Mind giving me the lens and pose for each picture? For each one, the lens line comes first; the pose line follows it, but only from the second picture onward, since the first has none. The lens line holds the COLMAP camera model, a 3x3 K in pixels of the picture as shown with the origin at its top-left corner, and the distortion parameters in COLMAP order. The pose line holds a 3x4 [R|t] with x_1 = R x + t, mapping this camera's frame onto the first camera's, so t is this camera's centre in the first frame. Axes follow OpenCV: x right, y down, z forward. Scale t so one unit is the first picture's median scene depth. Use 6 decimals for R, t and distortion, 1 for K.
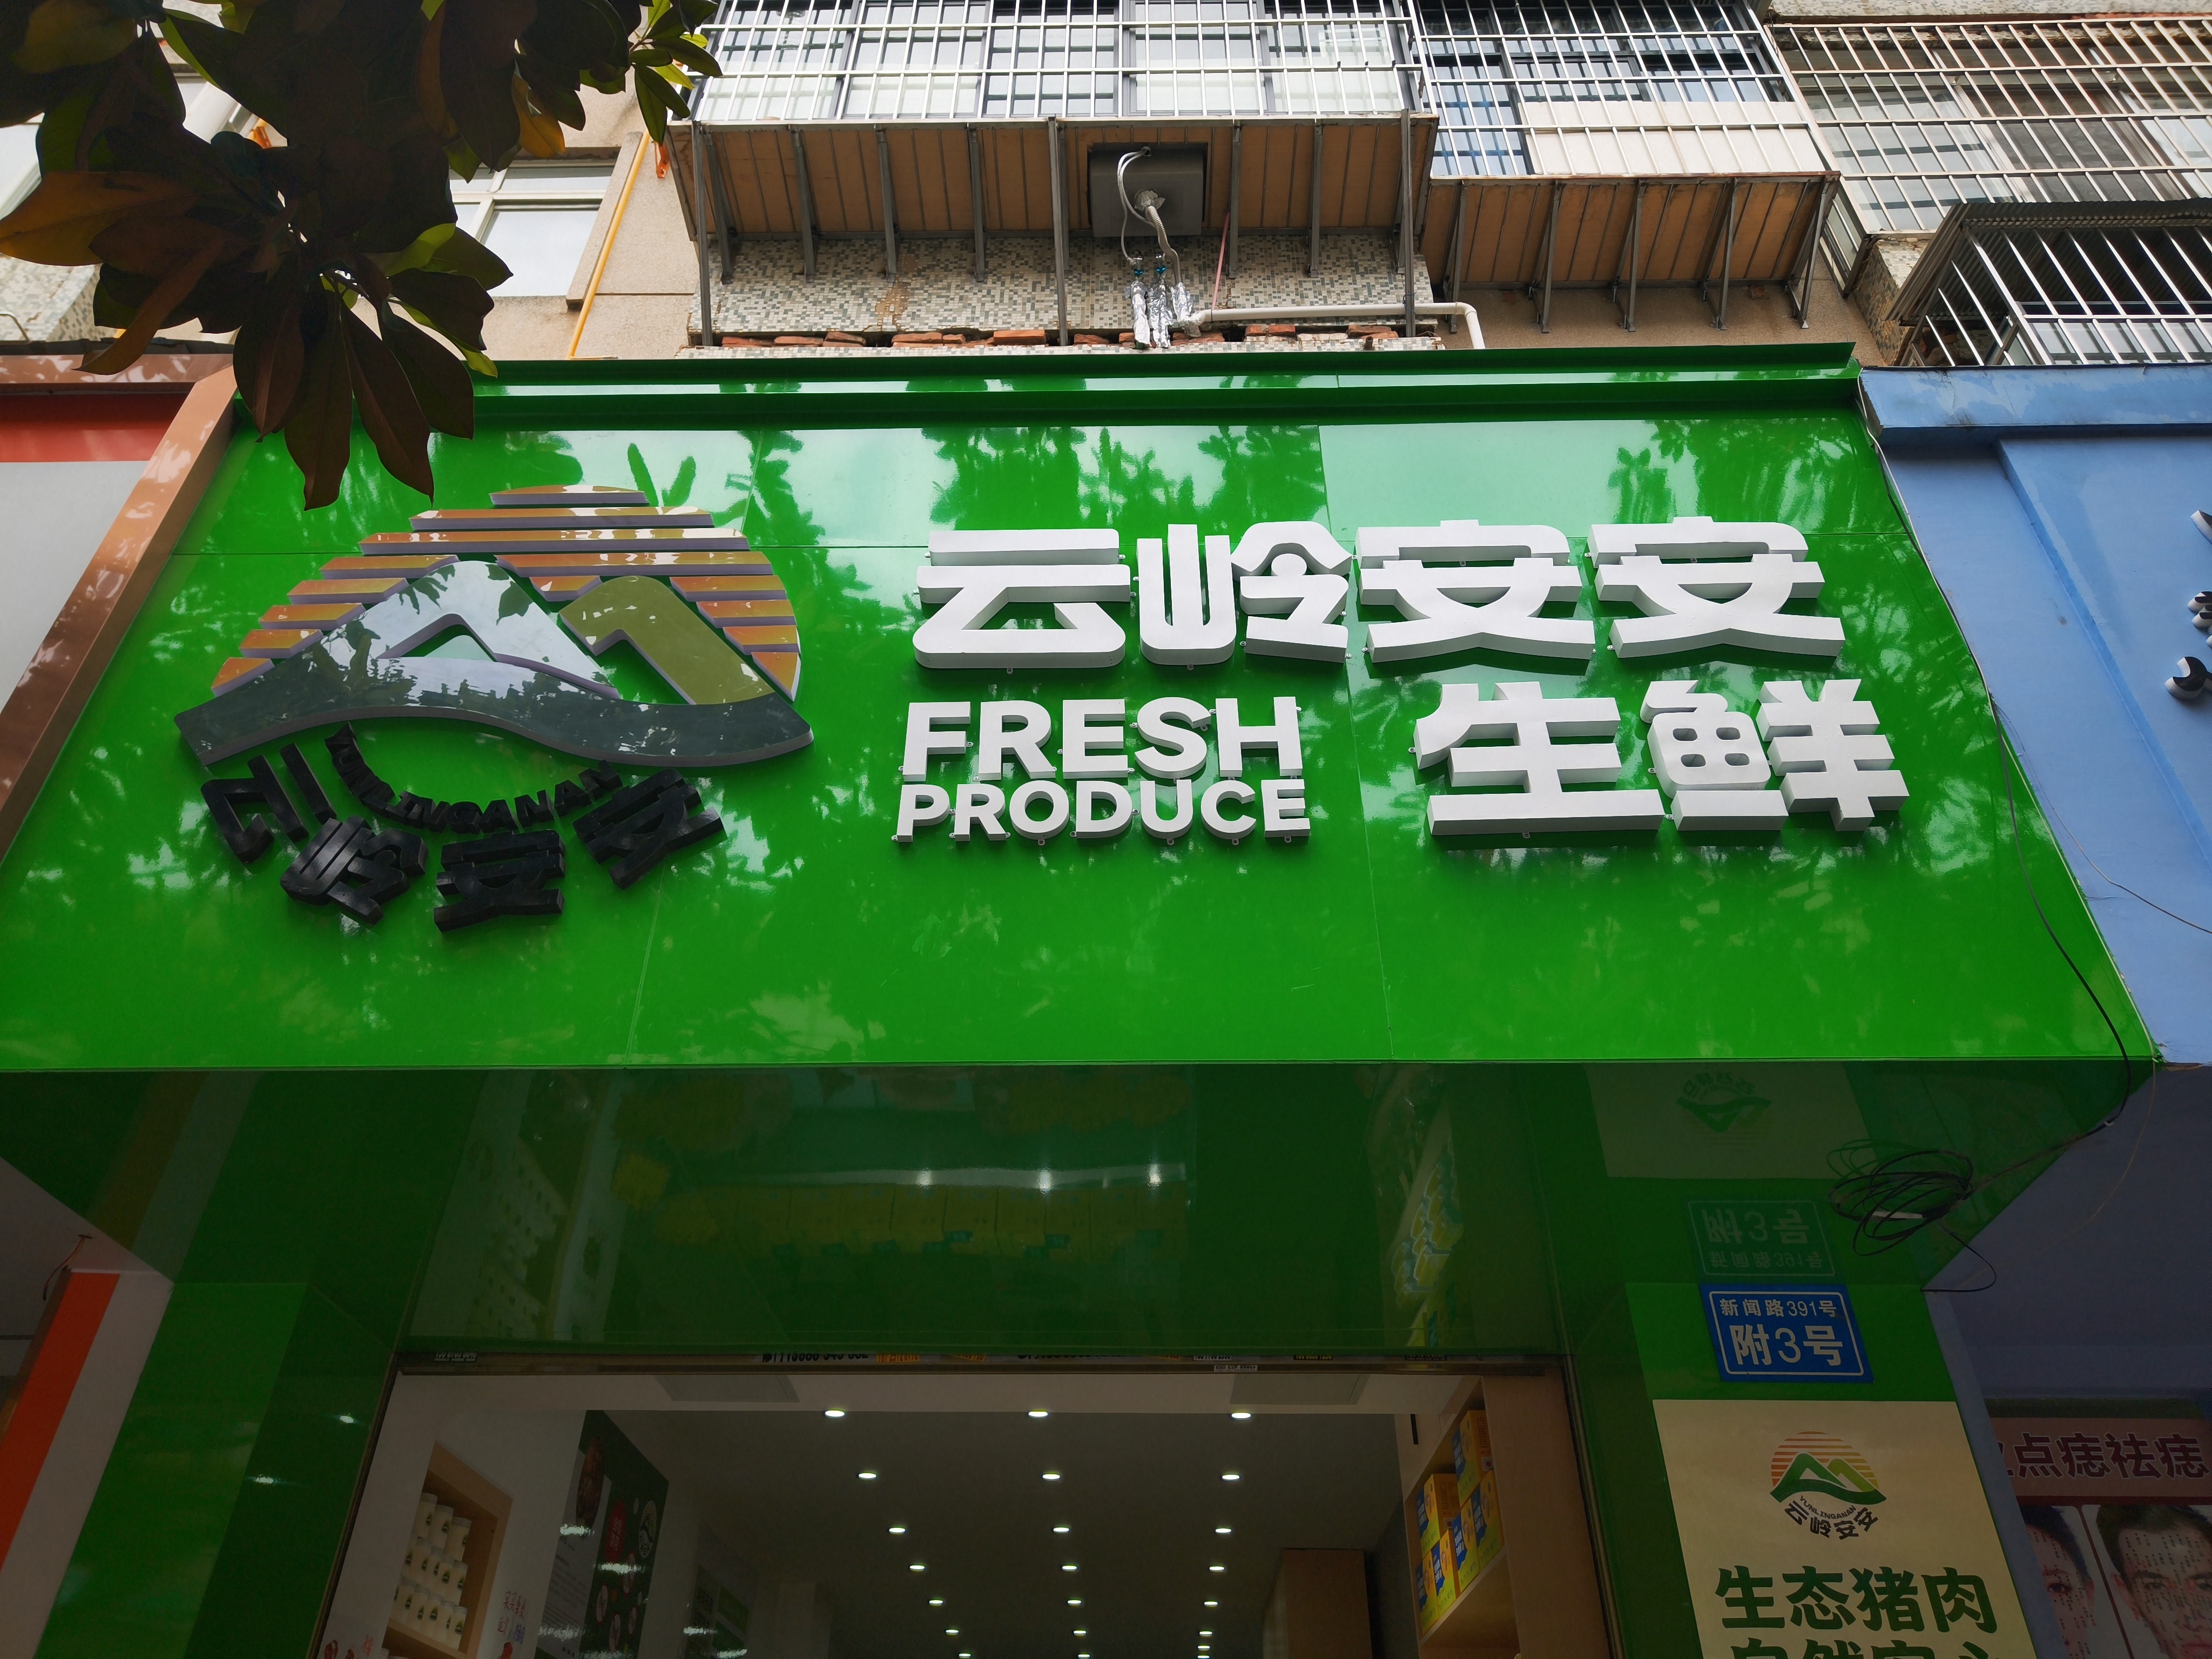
lens RADIAL K [[1548.9, 0, 1112.4], [0, 1548.9, 822.4], [0, 0, 1]] dist [0.022217, -0.014391]
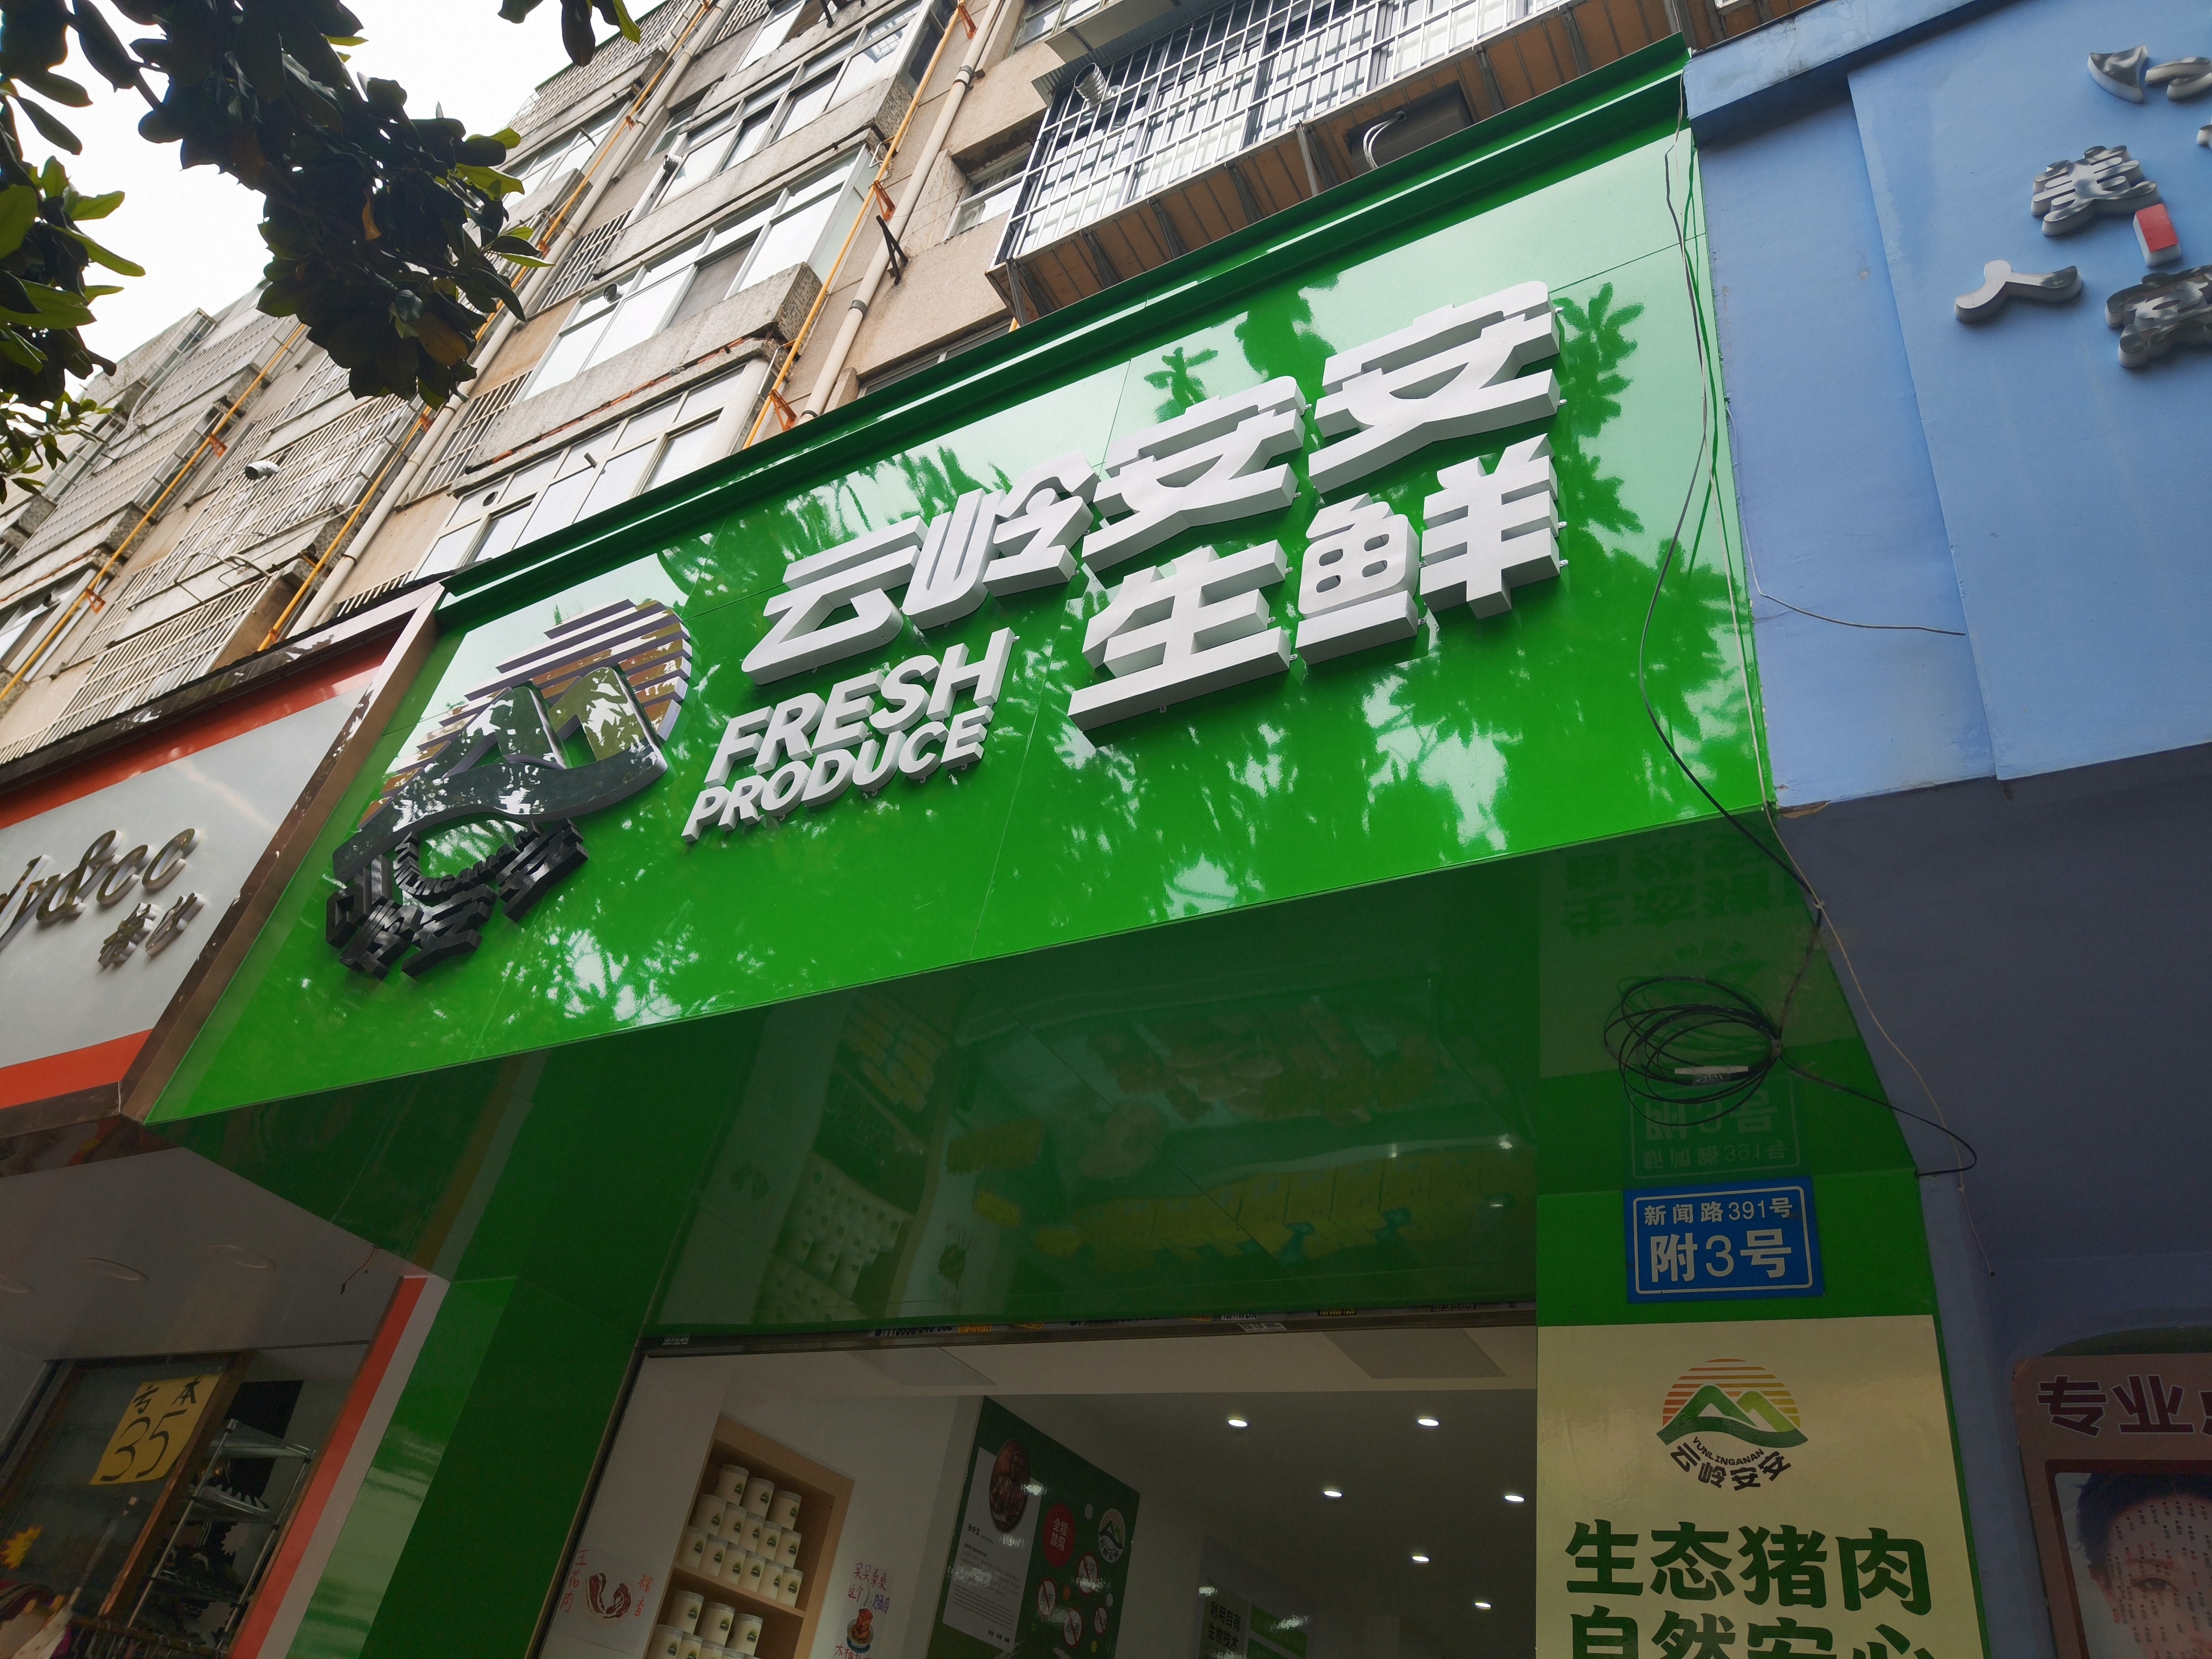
lens RADIAL K [[1548.9, 0, 1120.1], [0, 1548.9, 822.5], [0, 0, 1]] dist [0.022217, -0.014391]
pose [[0.854658, -0.191825, -0.482455, 0.605781], [0.170649, 0.981403, -0.087905, 0.136273], [0.490345, -0.007202, 0.871499, 0.154834]]
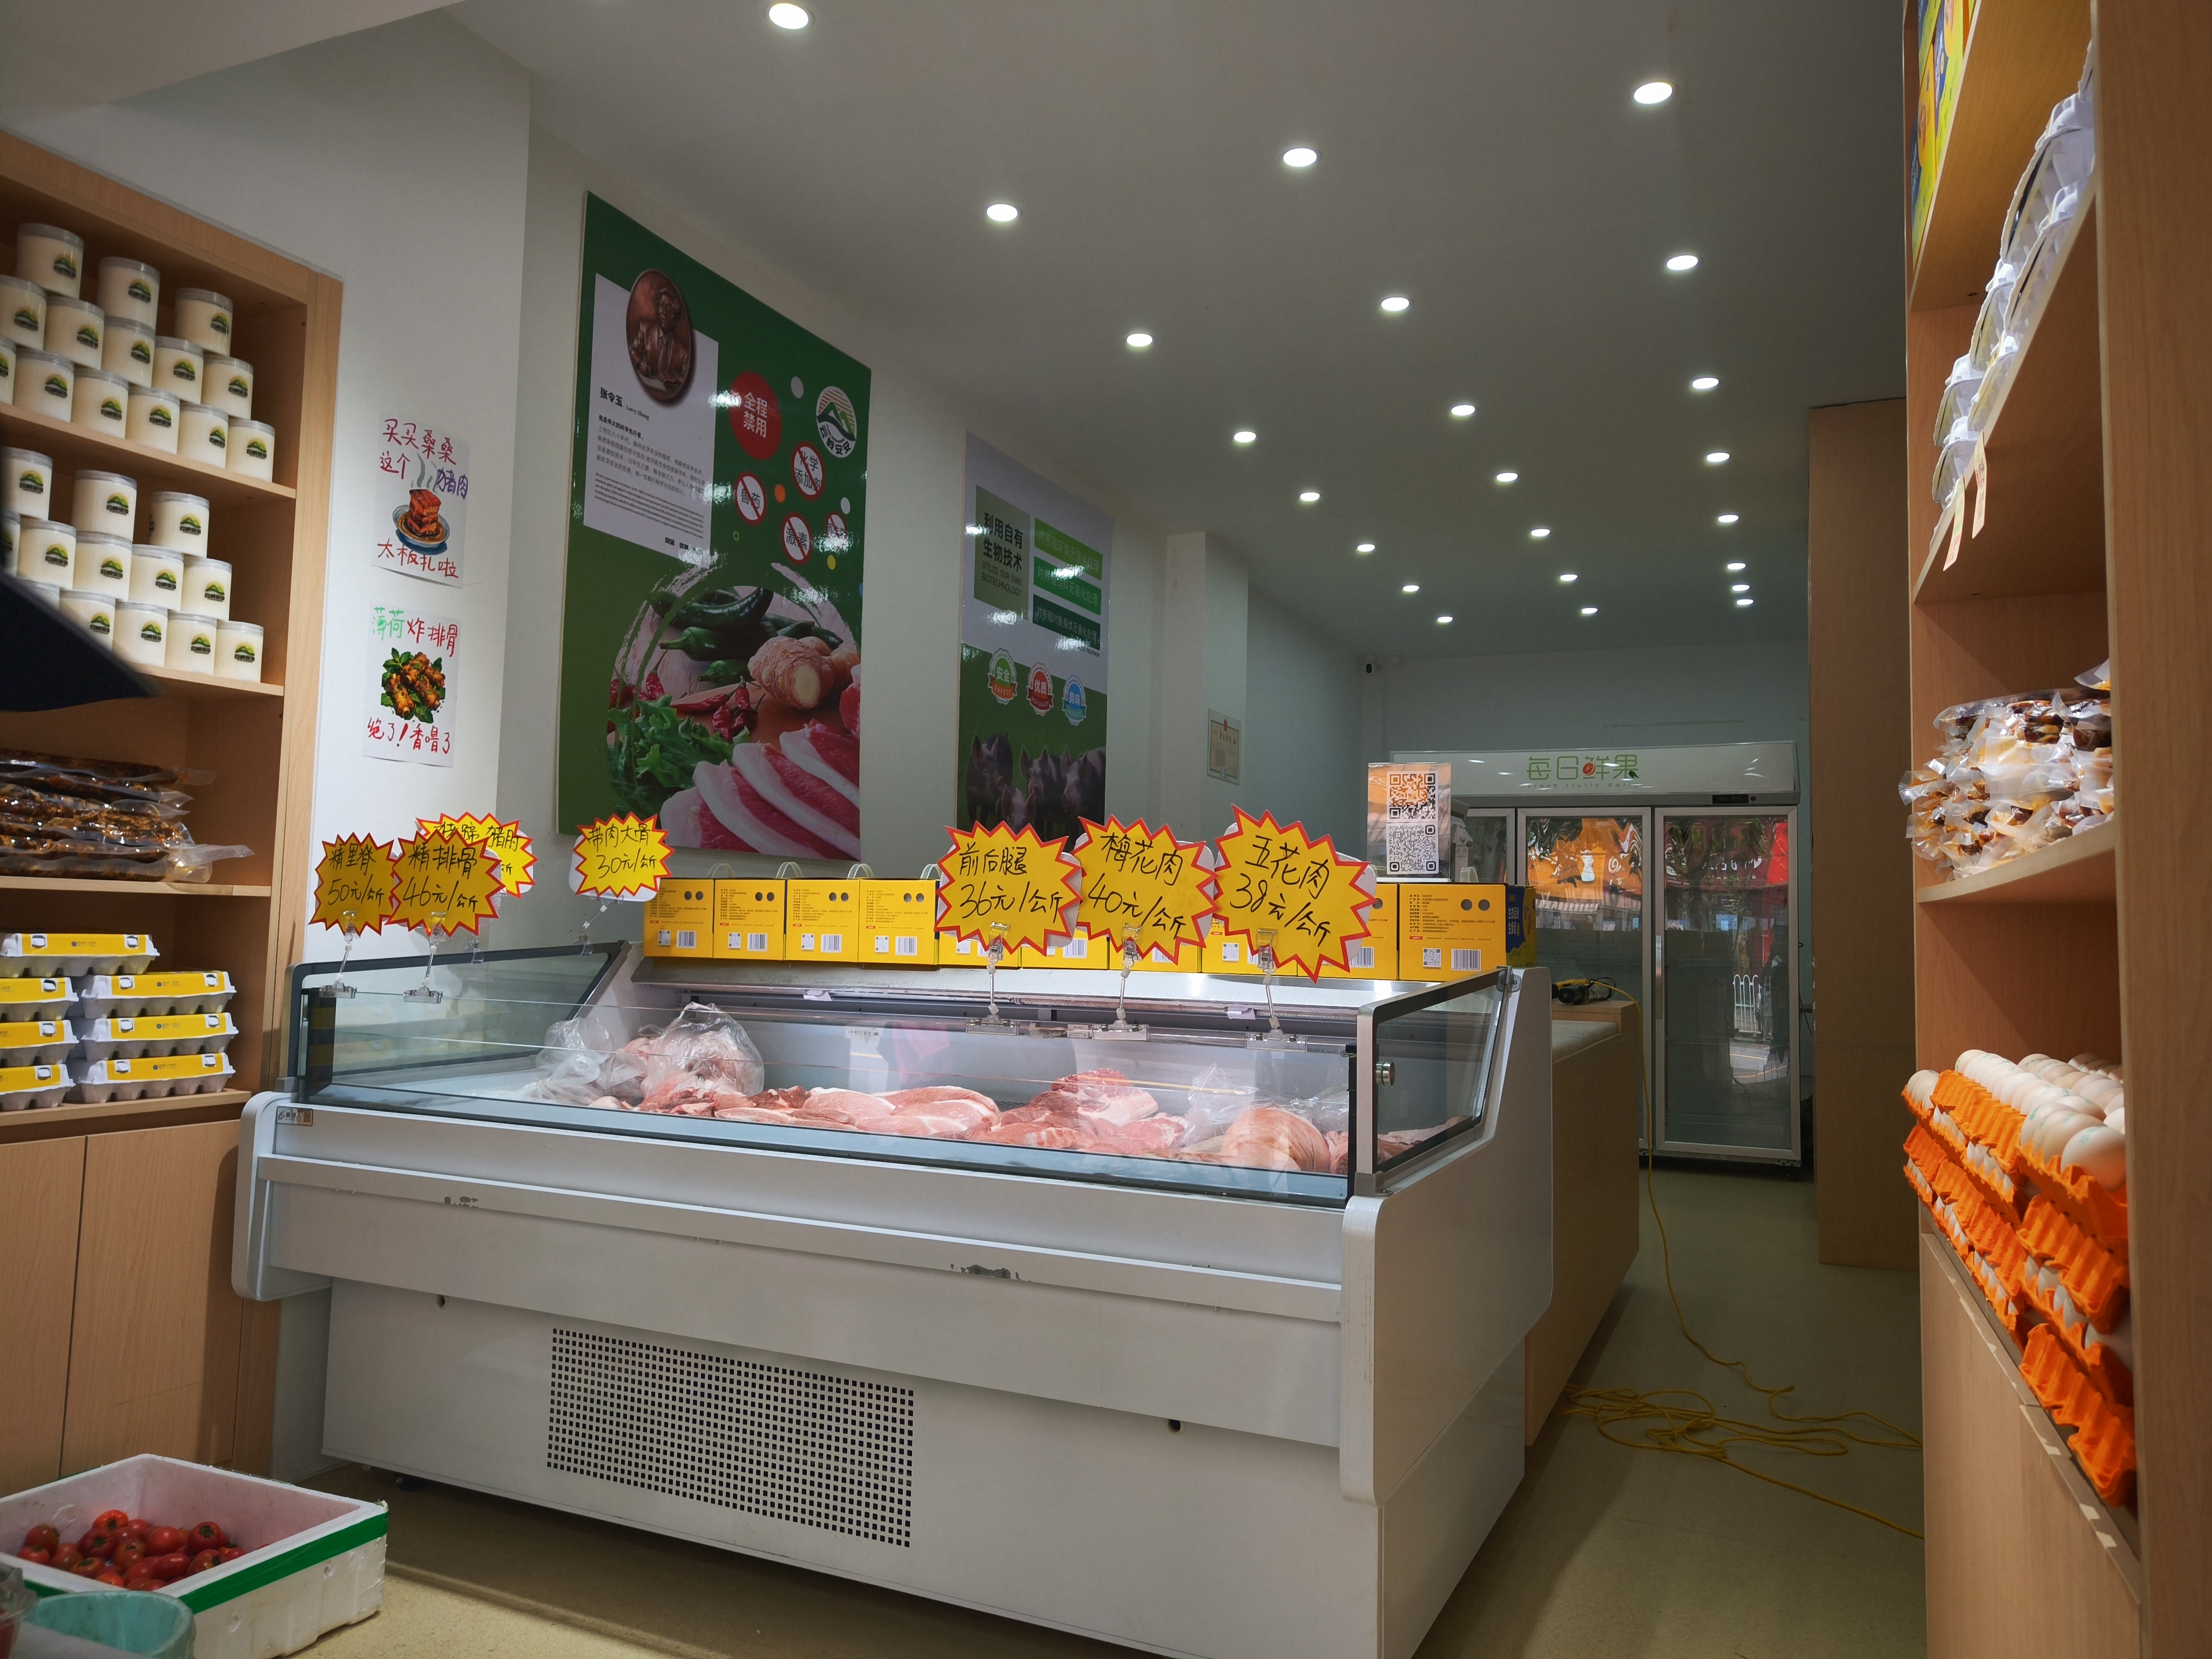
lens RADIAL K [[1548.9, 0, 1121.8], [0, 1548.9, 816.0], [0, 0, 1]] dist [0.022217, -0.014391]
pose [[0.920064, -0.014608, -0.391496, 0.229364], [0.221570, 0.843533, 0.489243, 0.540138], [0.323093, -0.536878, 0.779341, 0.695205]]
